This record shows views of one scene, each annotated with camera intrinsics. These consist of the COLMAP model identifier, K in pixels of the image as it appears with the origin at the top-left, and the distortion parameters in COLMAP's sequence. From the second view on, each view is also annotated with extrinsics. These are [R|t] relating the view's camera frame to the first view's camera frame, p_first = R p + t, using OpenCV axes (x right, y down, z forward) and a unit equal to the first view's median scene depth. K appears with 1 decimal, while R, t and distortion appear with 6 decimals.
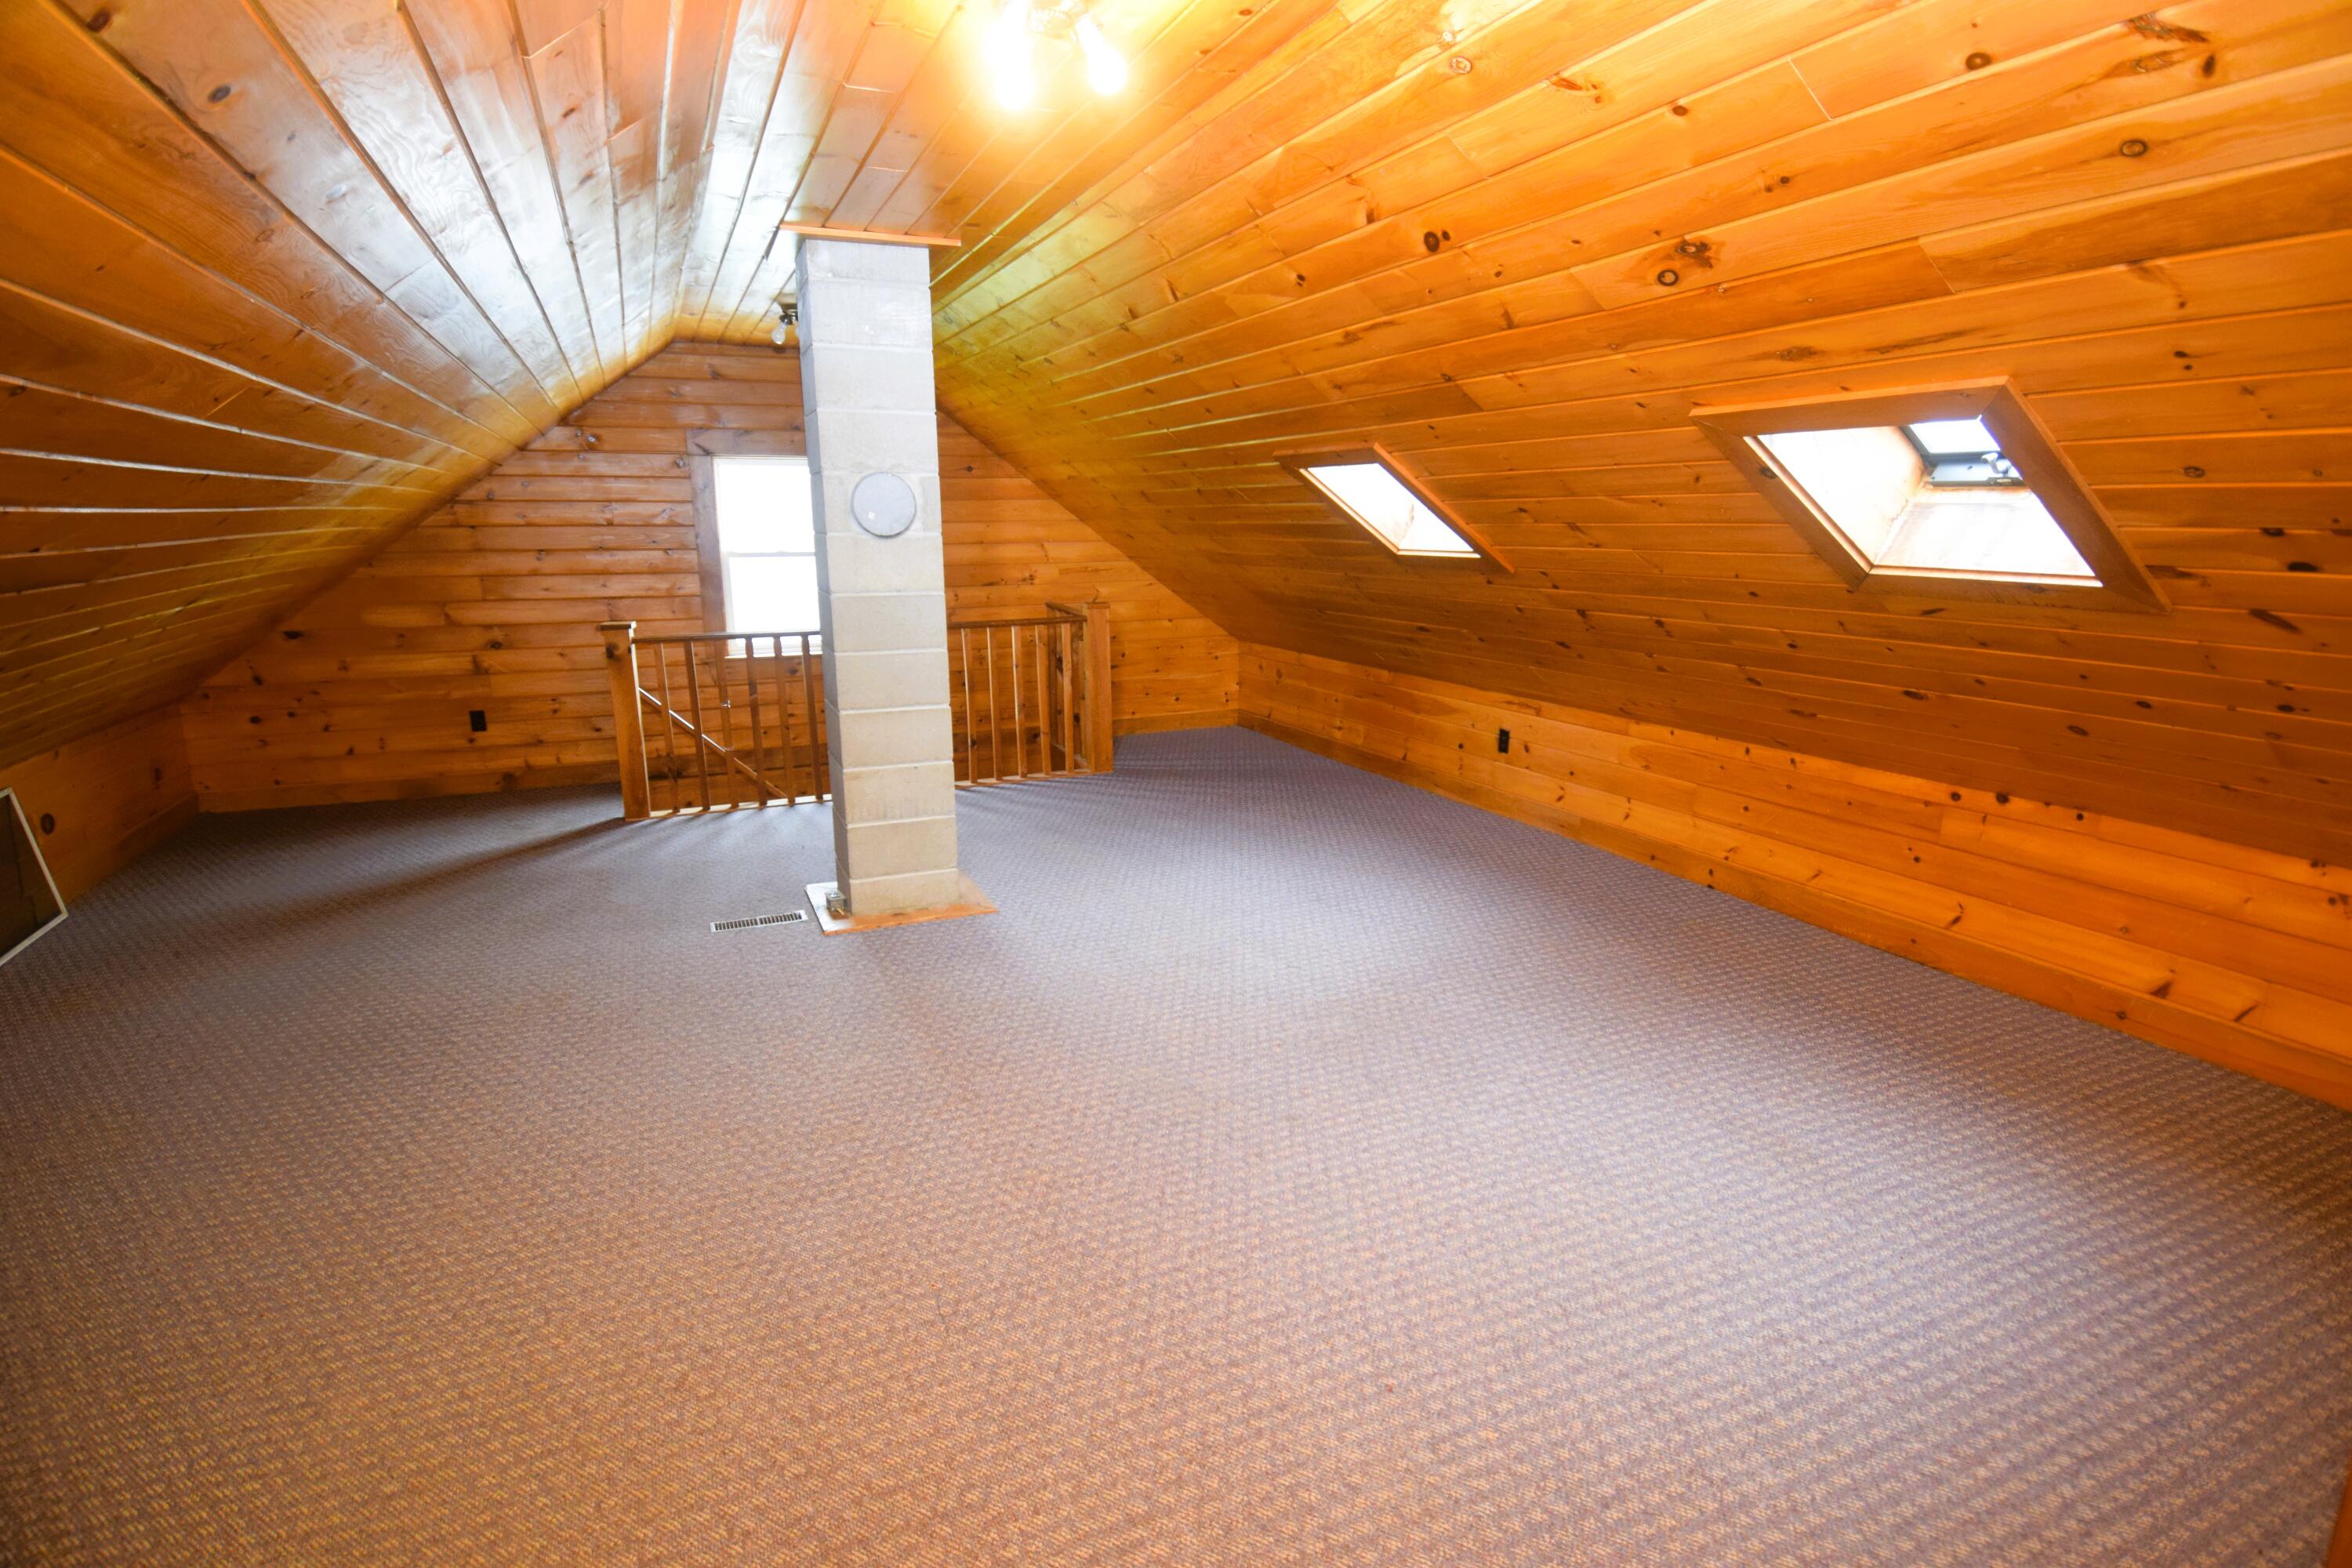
lens RADIAL K [[1223.7, 0, 1186.1], [0, 1223.7, 773.3], [0, 0, 1]] dist [0.059931, -0.066156]
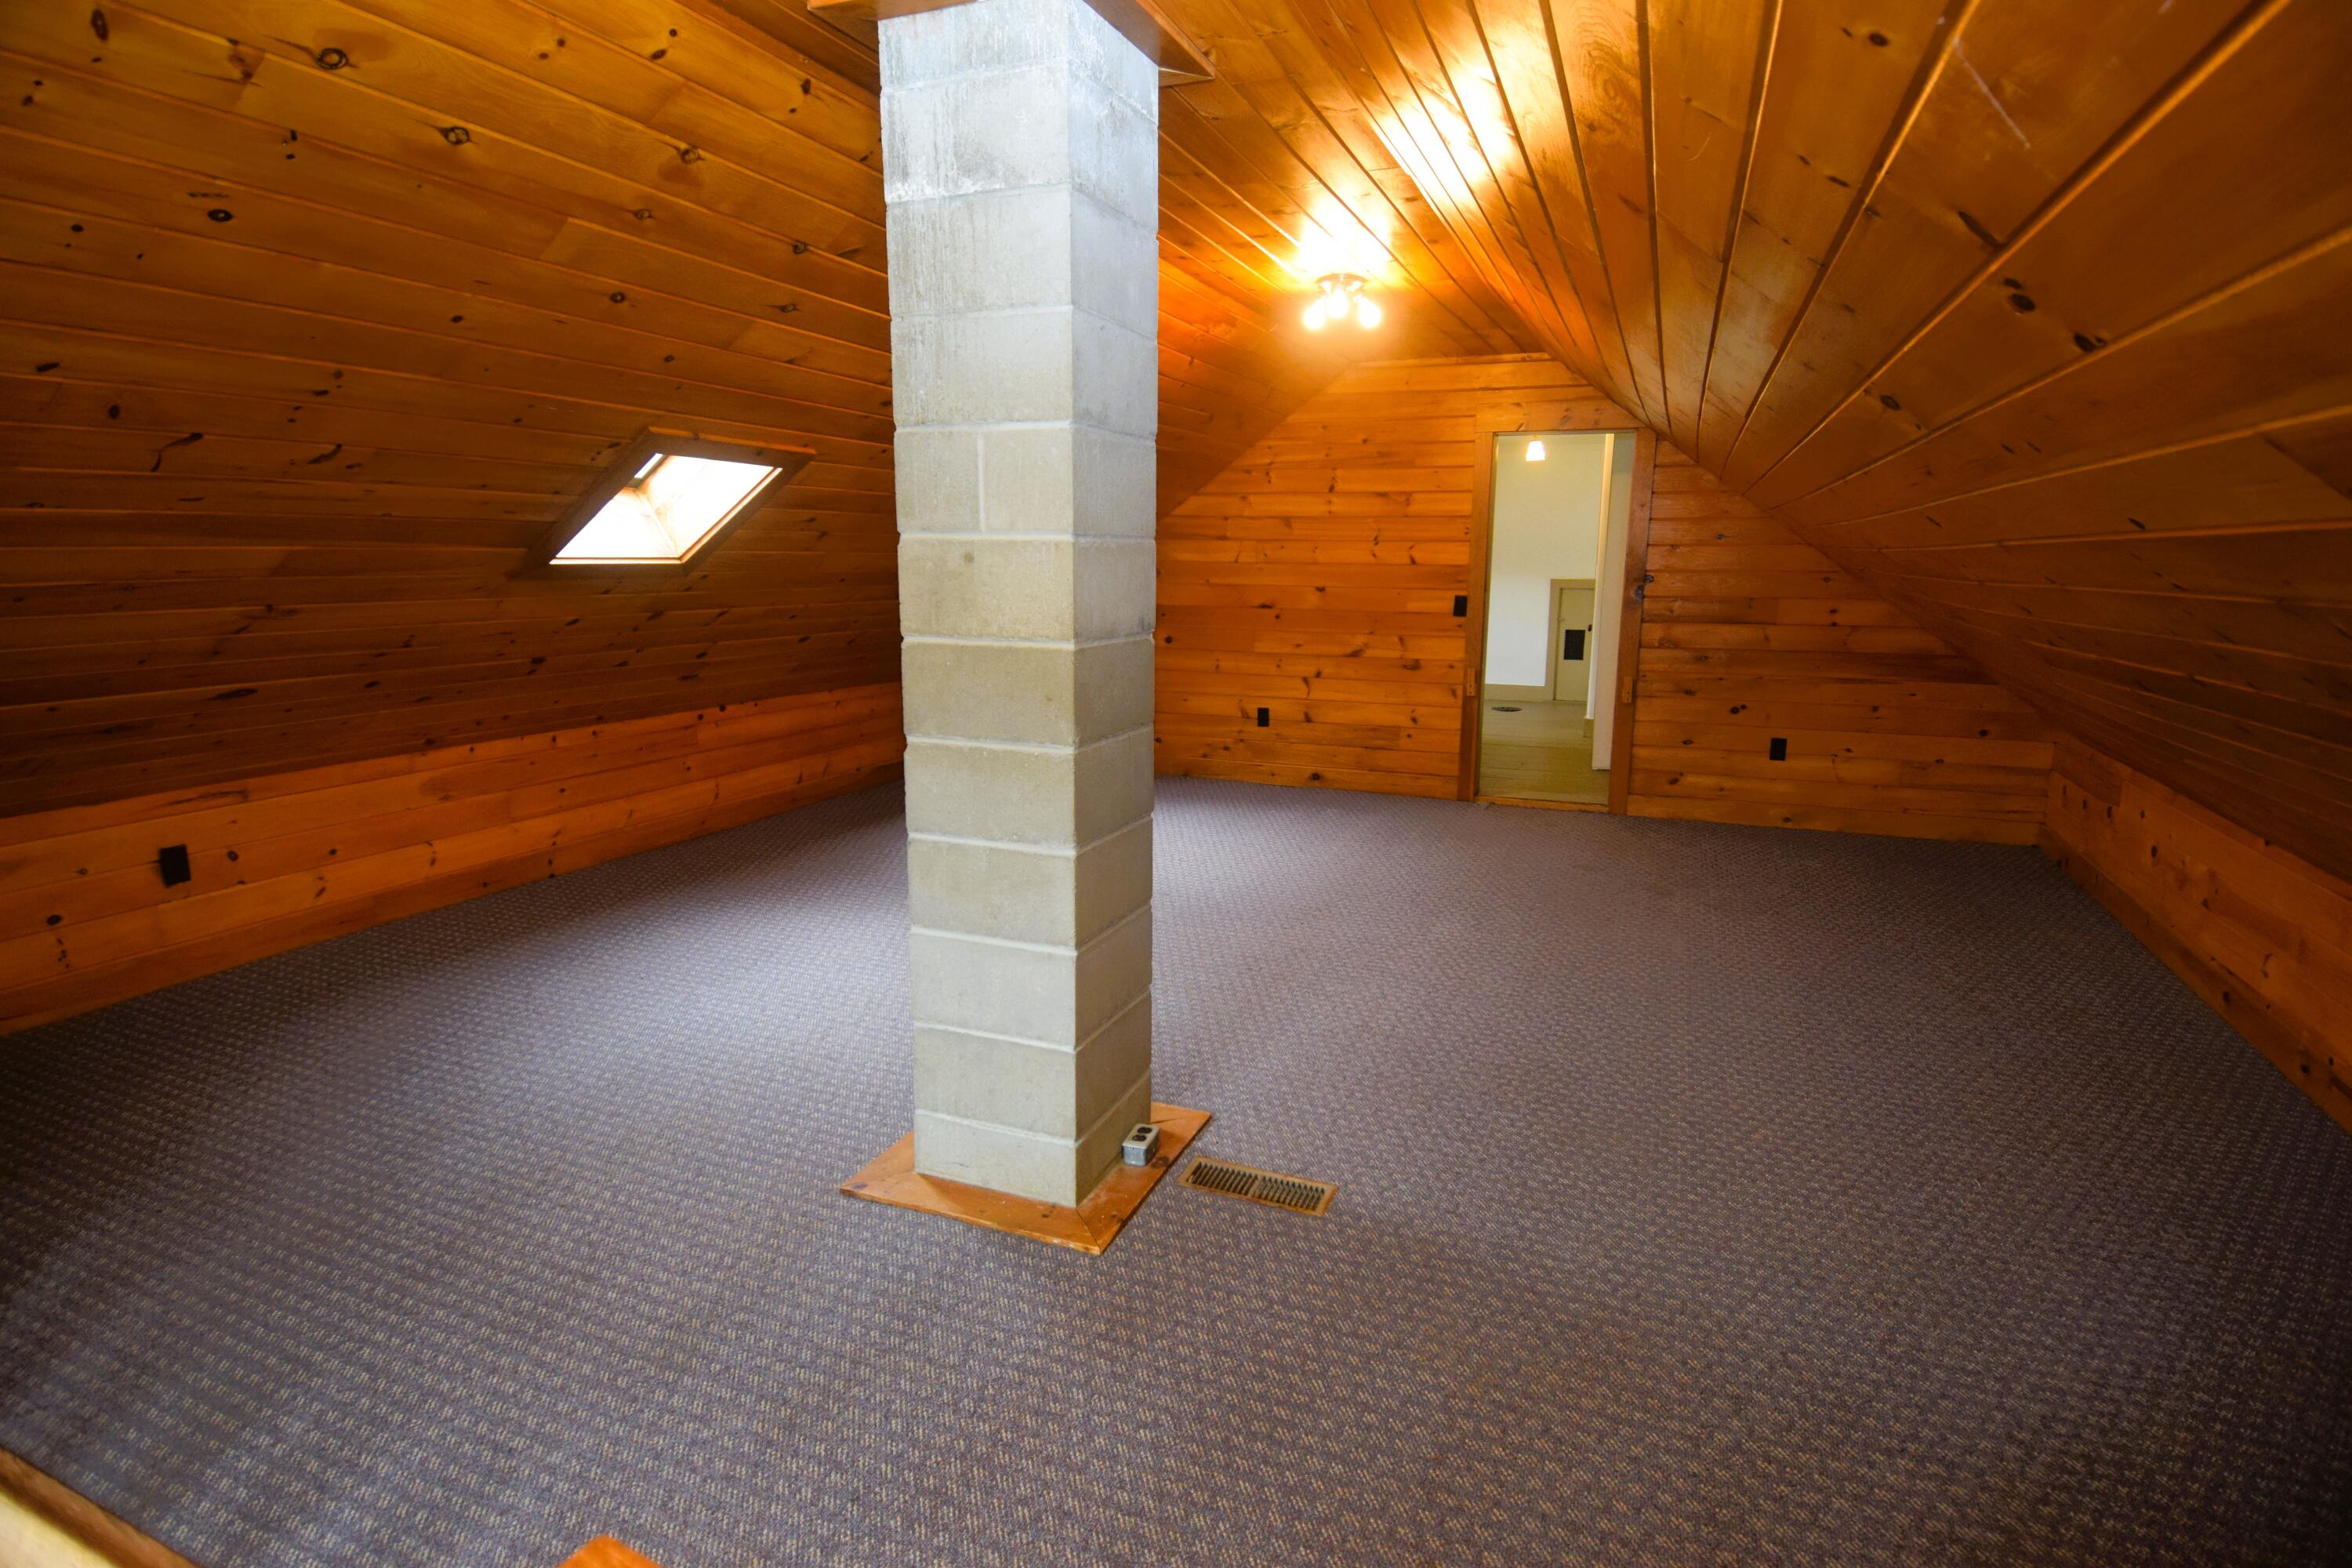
lens RADIAL K [[1223.7, 0, 1186.1], [0, 1223.7, 773.3], [0, 0, 1]] dist [0.059931, -0.066156]
pose [[-0.702666, -0.120959, 0.701163, -0.642590], [0.148393, 0.938861, 0.310675, -0.223623], [-0.695874, 0.322348, -0.641756, 1.199836]]
